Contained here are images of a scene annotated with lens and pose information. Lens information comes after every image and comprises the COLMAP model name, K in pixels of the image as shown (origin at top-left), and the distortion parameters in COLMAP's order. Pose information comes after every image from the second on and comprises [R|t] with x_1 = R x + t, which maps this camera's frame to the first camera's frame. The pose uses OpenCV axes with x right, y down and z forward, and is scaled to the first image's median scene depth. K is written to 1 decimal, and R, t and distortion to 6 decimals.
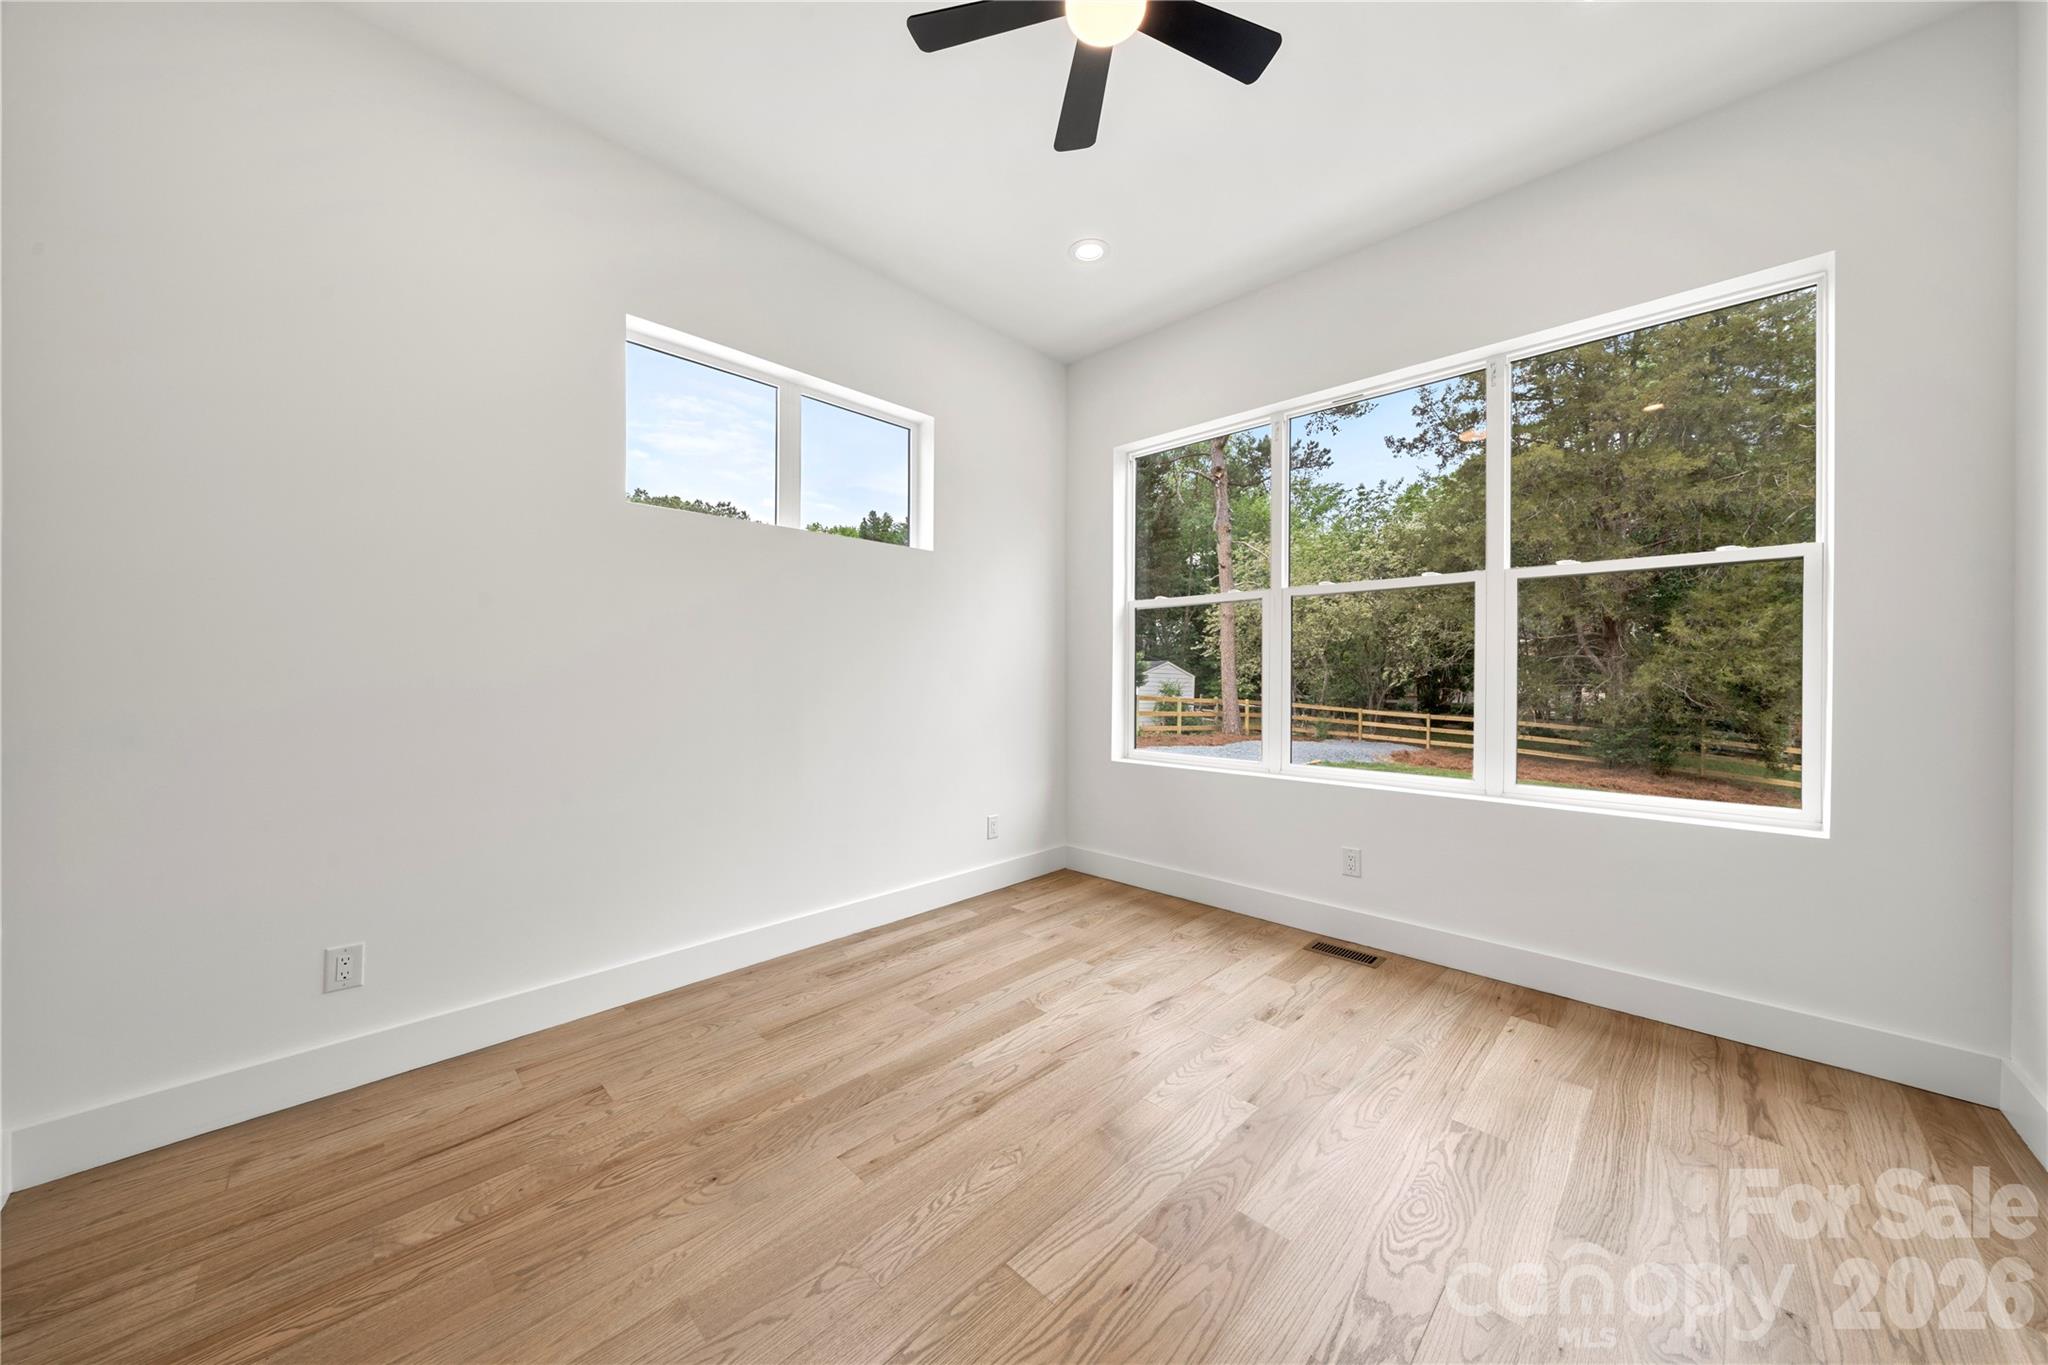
lens RADIAL K [[699.0, 0, 1024.0], [0, 699.0, 682.5], [0, 0, 1]] dist [-0.006260, -0.000131]
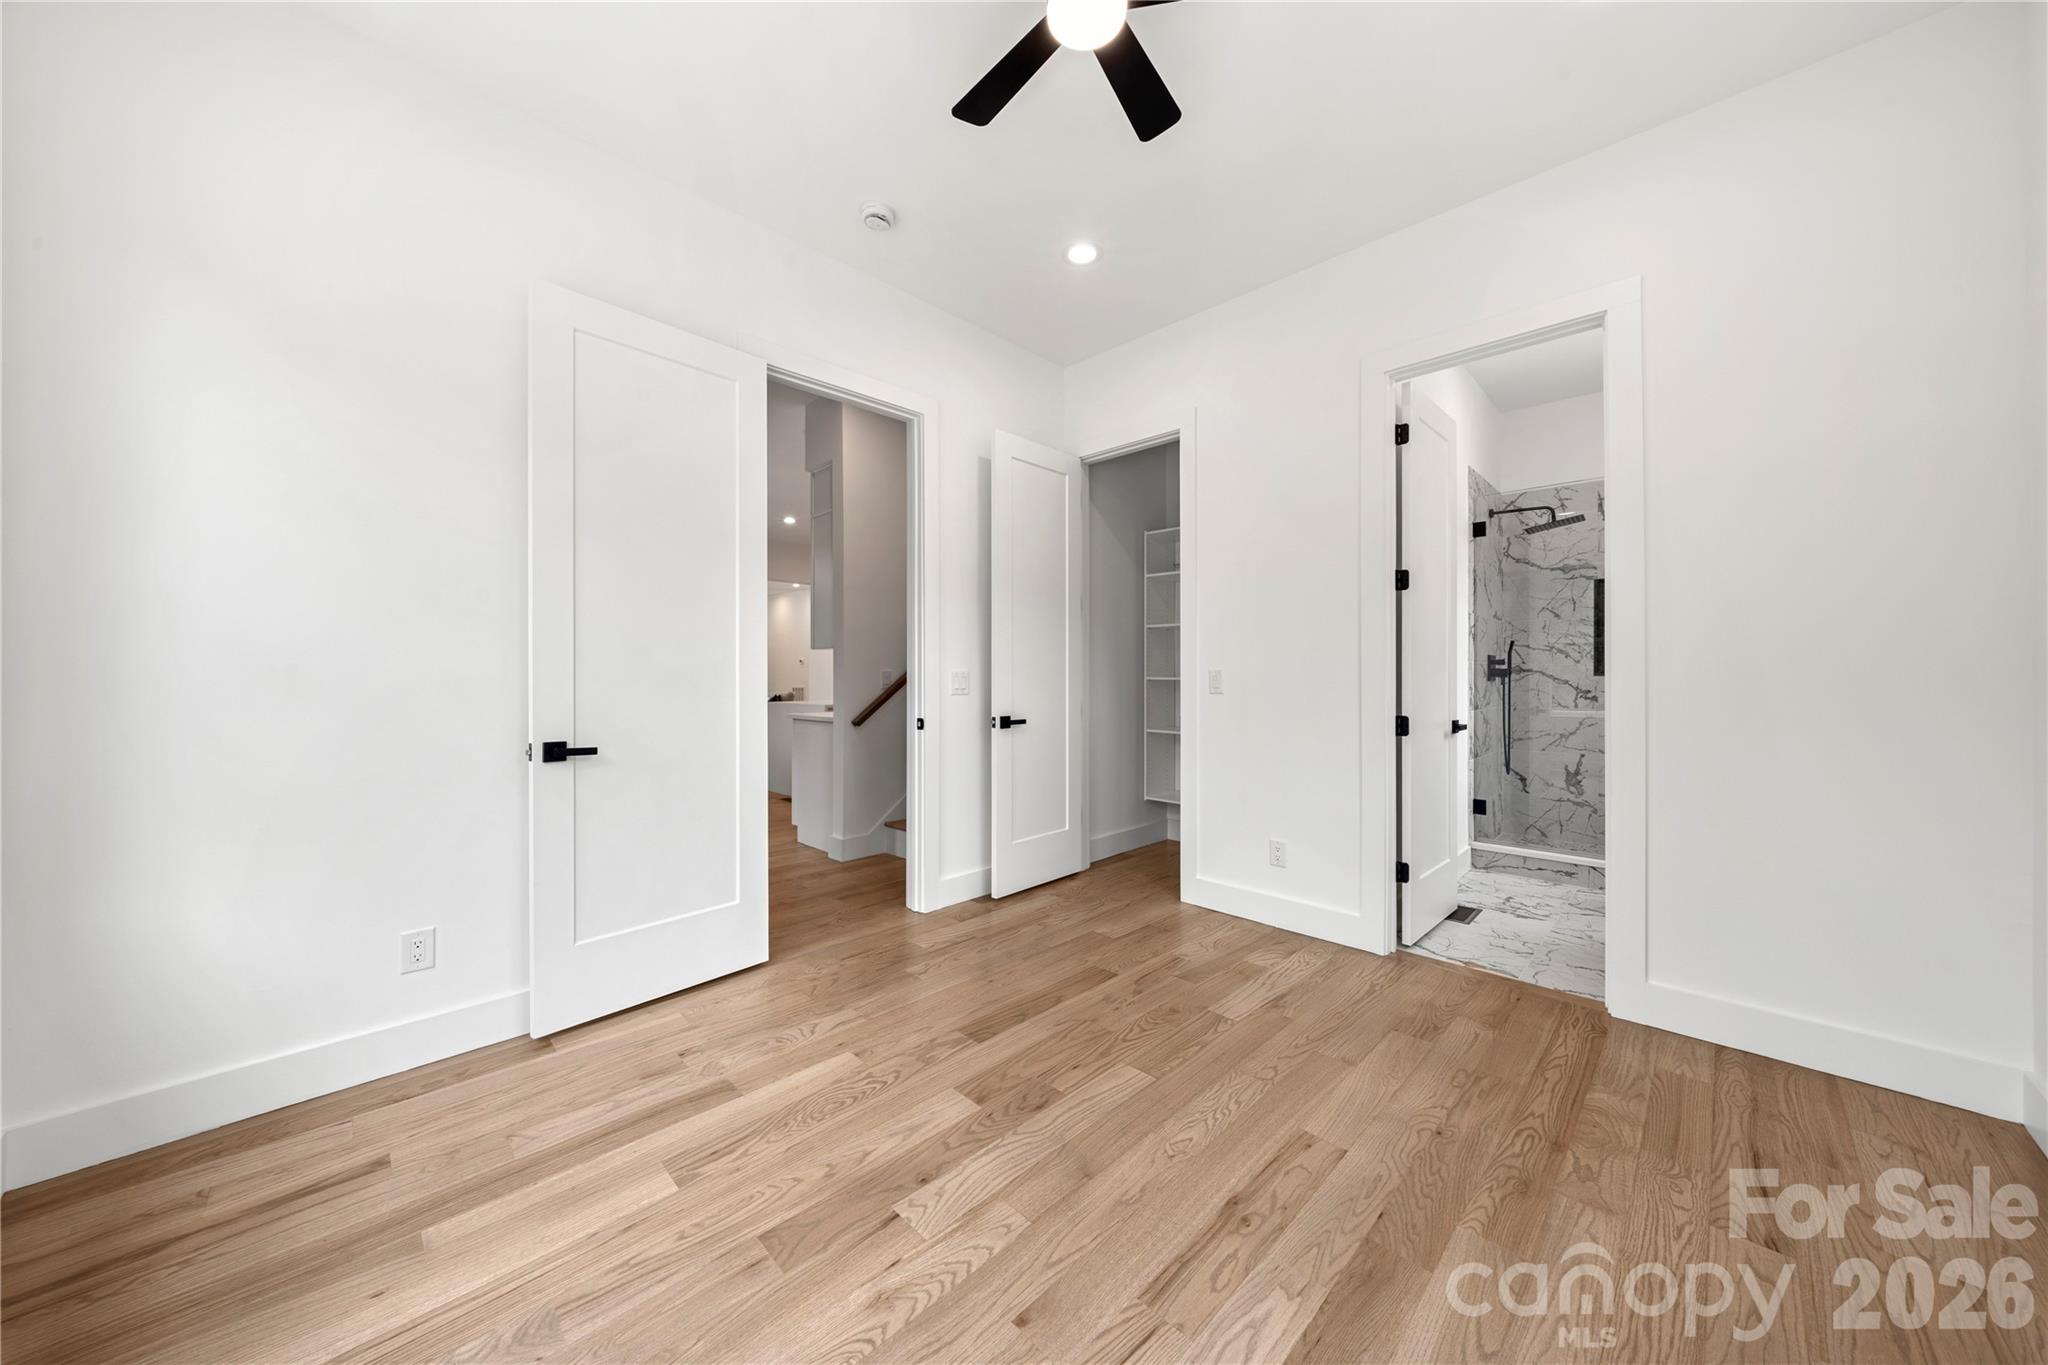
lens RADIAL K [[699.0, 0, 1024.0], [0, 699.0, 682.5], [0, 0, 1]] dist [-0.006260, -0.000131]
pose [[-0.999895, -0.005419, 0.013452, 0.184165], [-0.005115, 0.999734, 0.022497, -0.022337], [-0.013570, 0.022426, -0.999656, 1.895084]]
